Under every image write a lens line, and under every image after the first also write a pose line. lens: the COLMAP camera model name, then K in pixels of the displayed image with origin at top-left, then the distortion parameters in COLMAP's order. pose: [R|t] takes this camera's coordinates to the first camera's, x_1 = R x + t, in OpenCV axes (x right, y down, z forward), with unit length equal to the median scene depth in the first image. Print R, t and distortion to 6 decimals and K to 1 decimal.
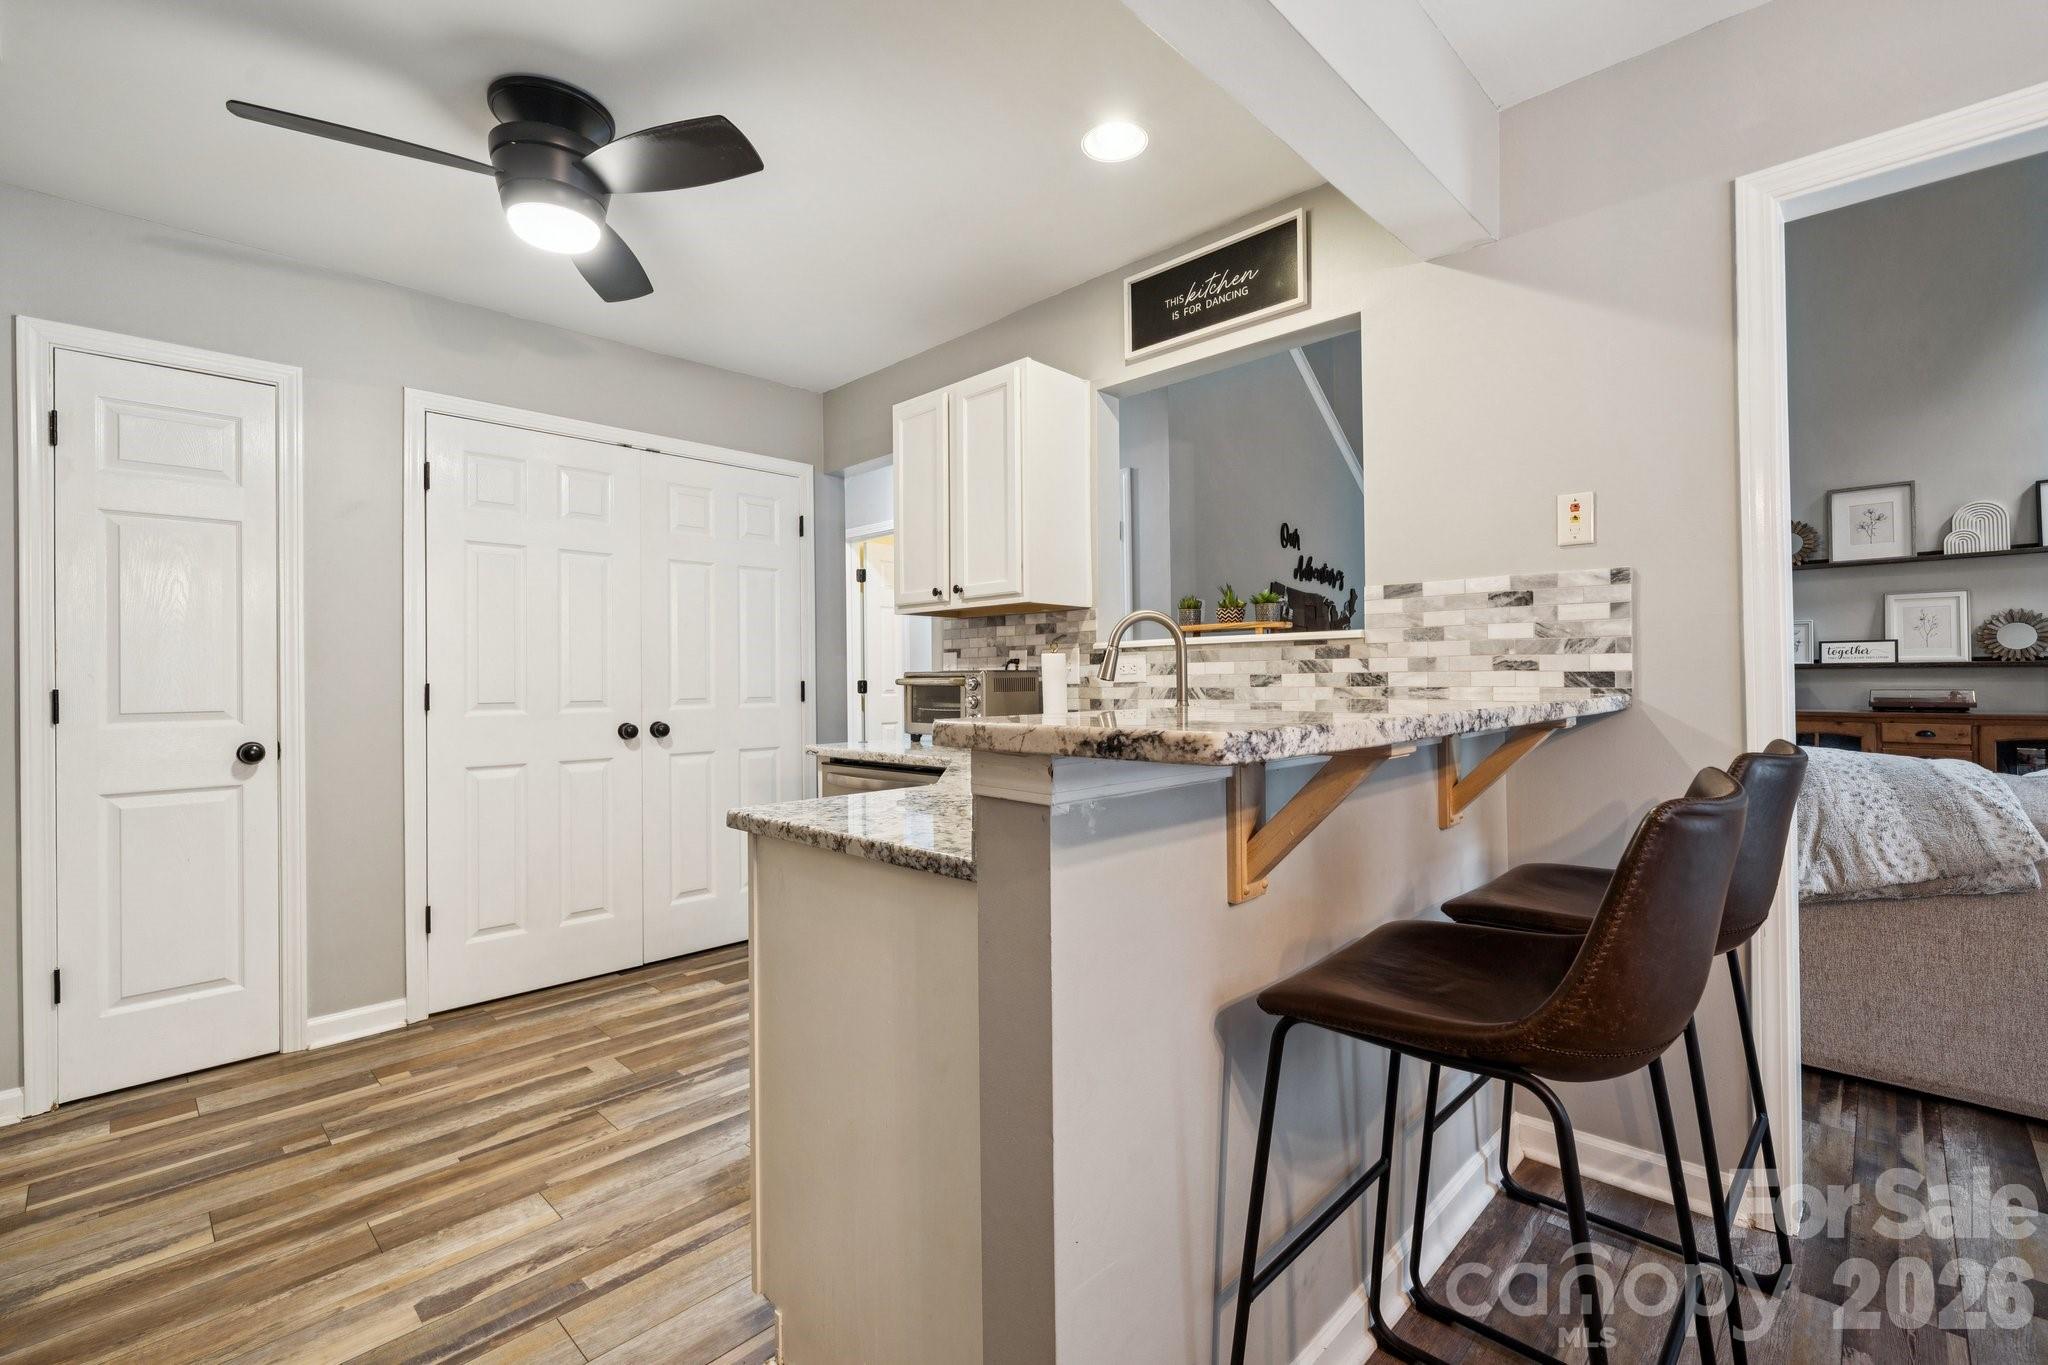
lens RADIAL K [[885.9, 0, 1038.5], [0, 885.9, 672.9], [0, 0, 1]] dist [-0.000471, -0.000090]
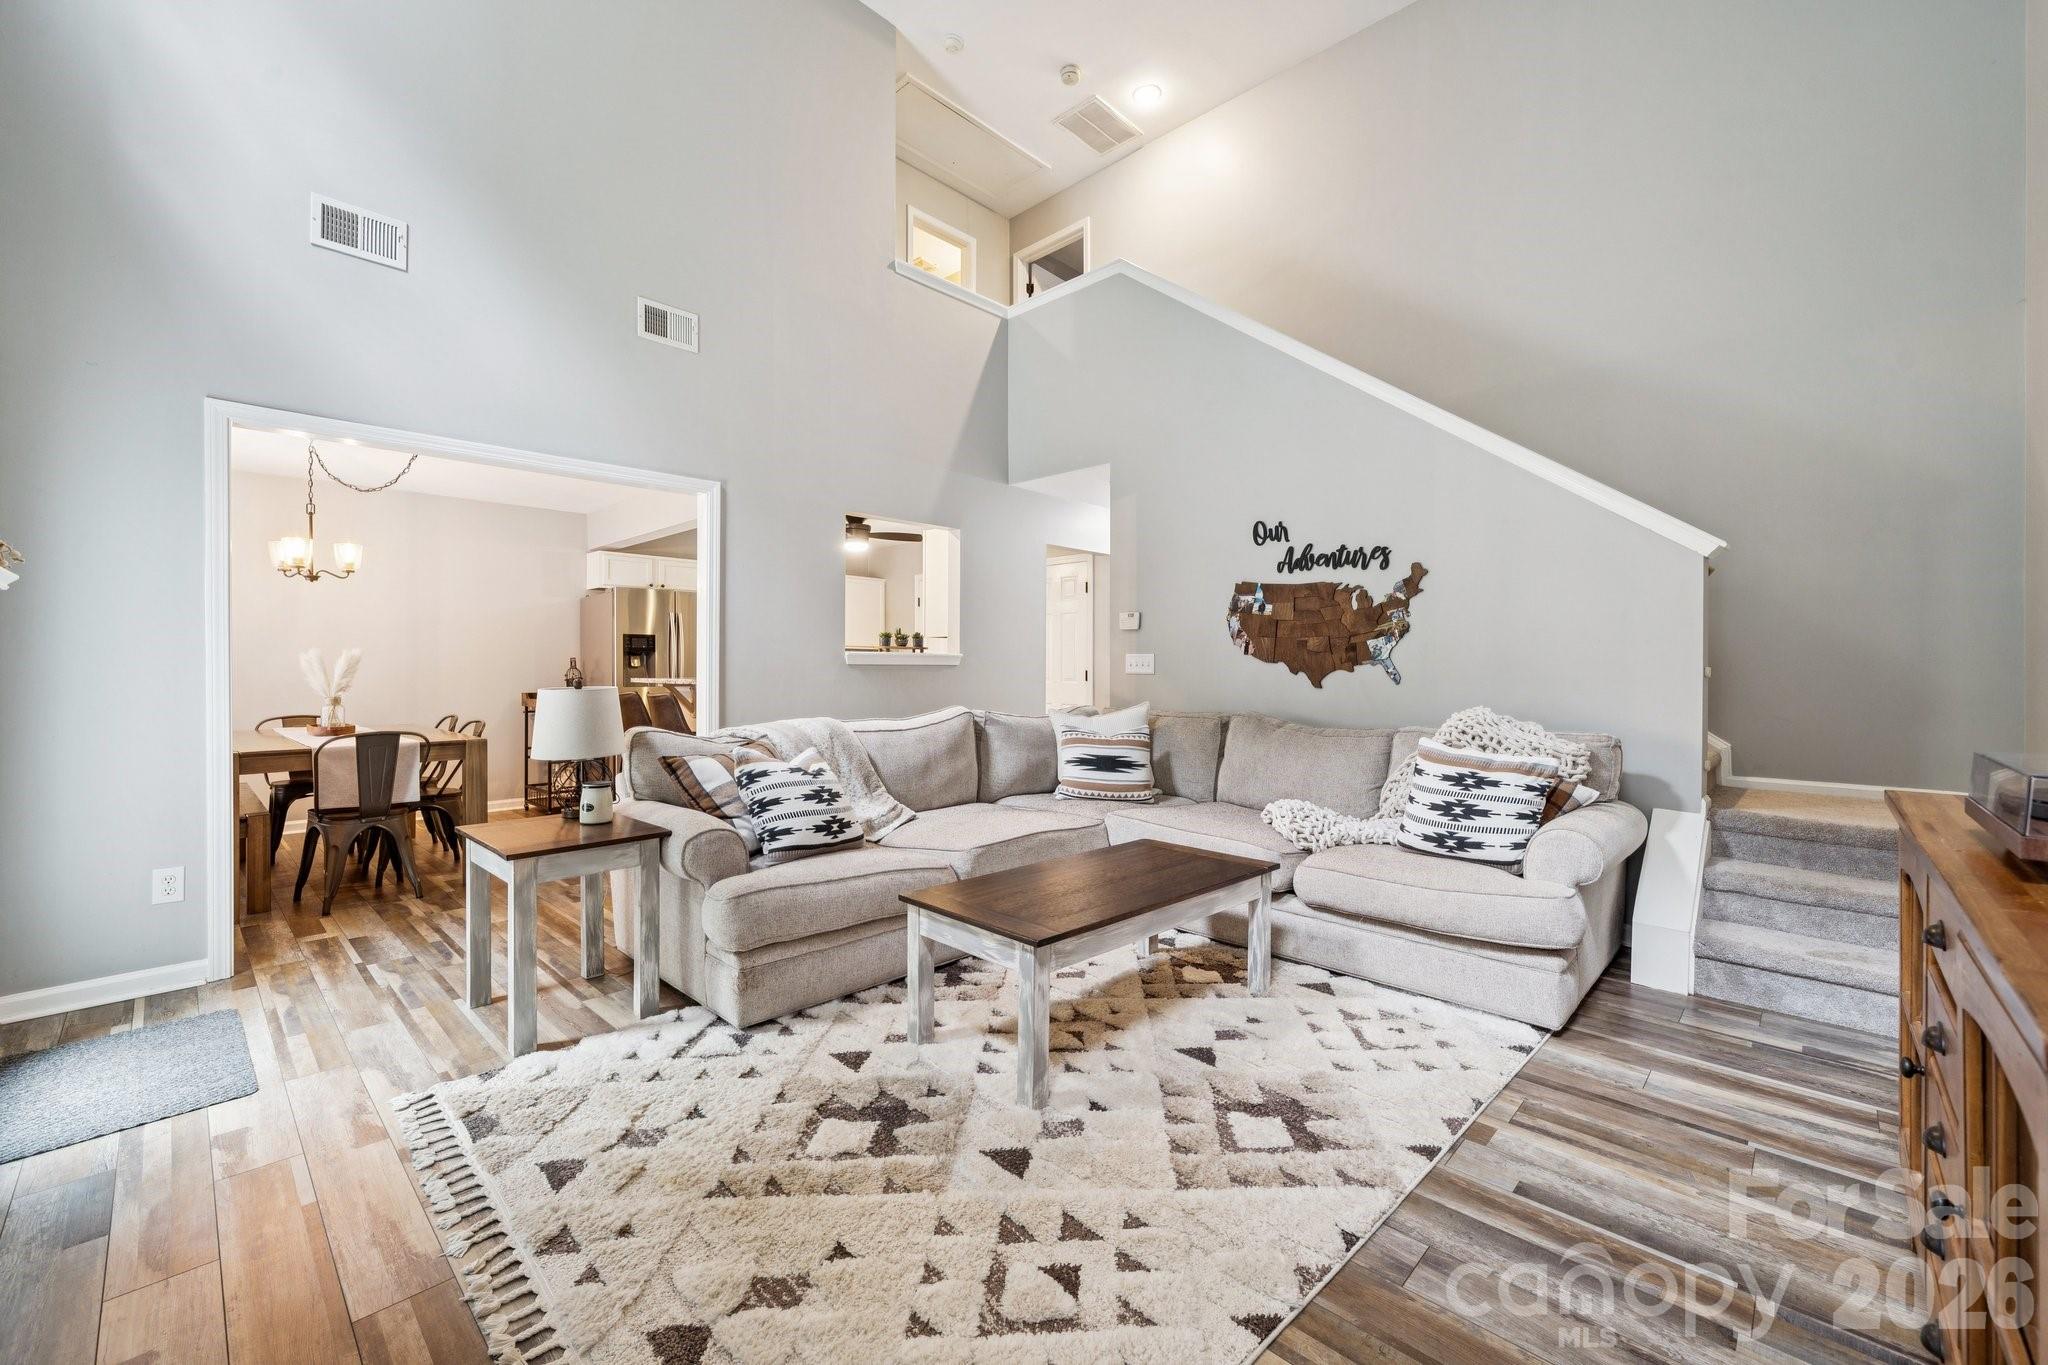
lens RADIAL K [[829.2, 0, 1031.7], [0, 829.2, 688.5], [0, 0, 1]] dist [-0.000420, 0.000098]
pose [[-0.003996, 0.033501, -0.999431, 2.274029], [0.005174, 0.999426, 0.033480, -0.020458], [0.999979, -0.005038, -0.004168, 1.372517]]
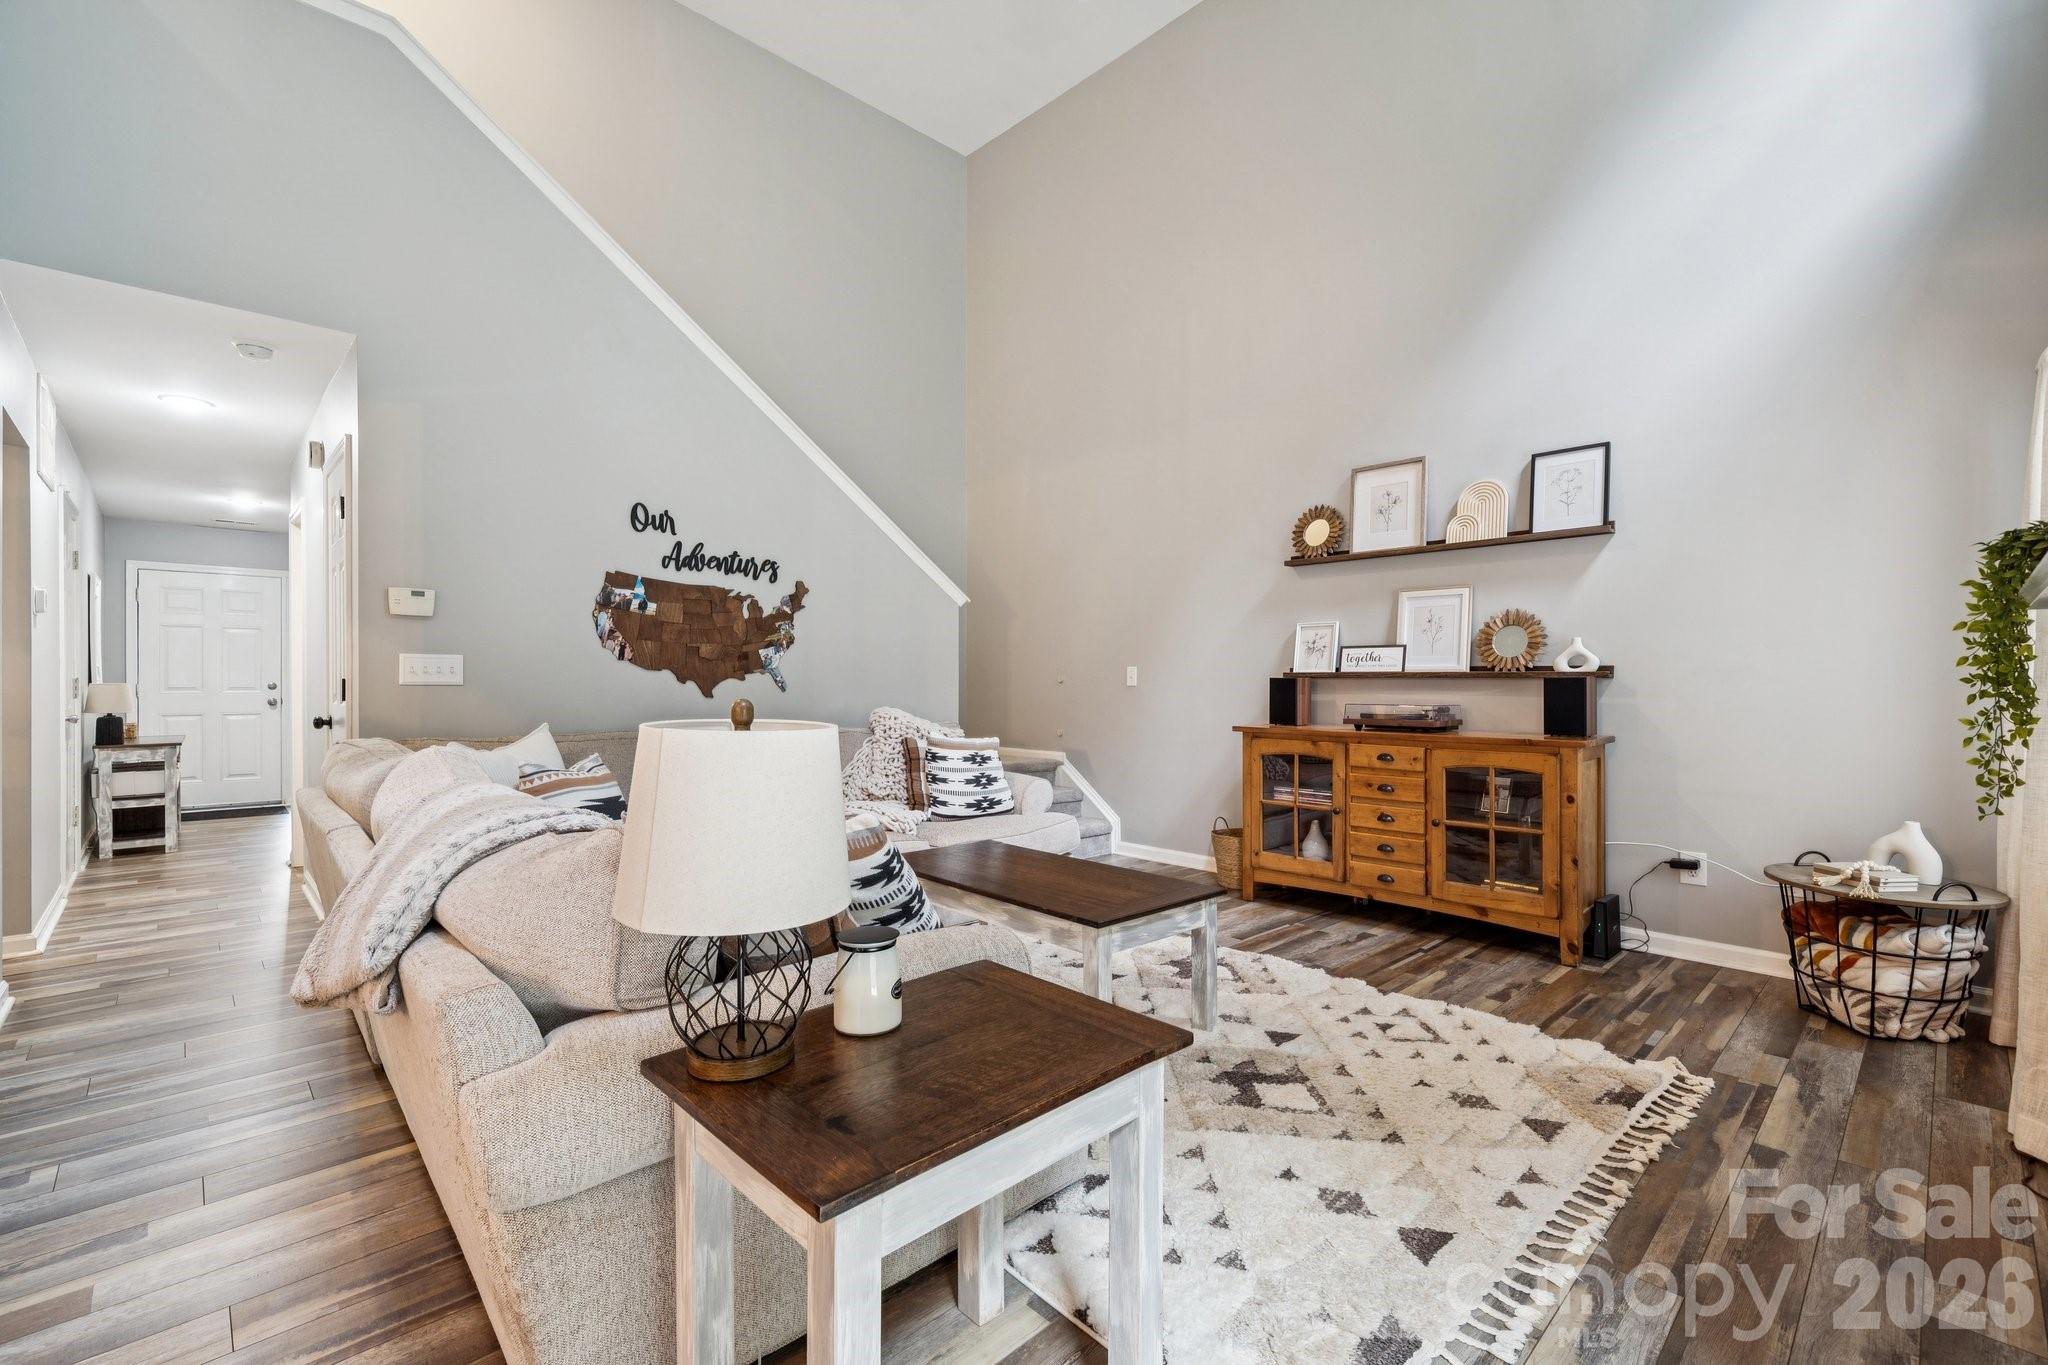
lens RADIAL K [[901.5, 0, 1044.3], [0, 901.5, 686.3], [0, 0, 1]] dist [0.017806, -0.000046]
pose [[0.999610, 0.009619, -0.026226, 1.283795], [-0.009215, 0.999837, 0.015500, -0.016552], [0.026370, -0.015253, 0.999536, 0.248422]]
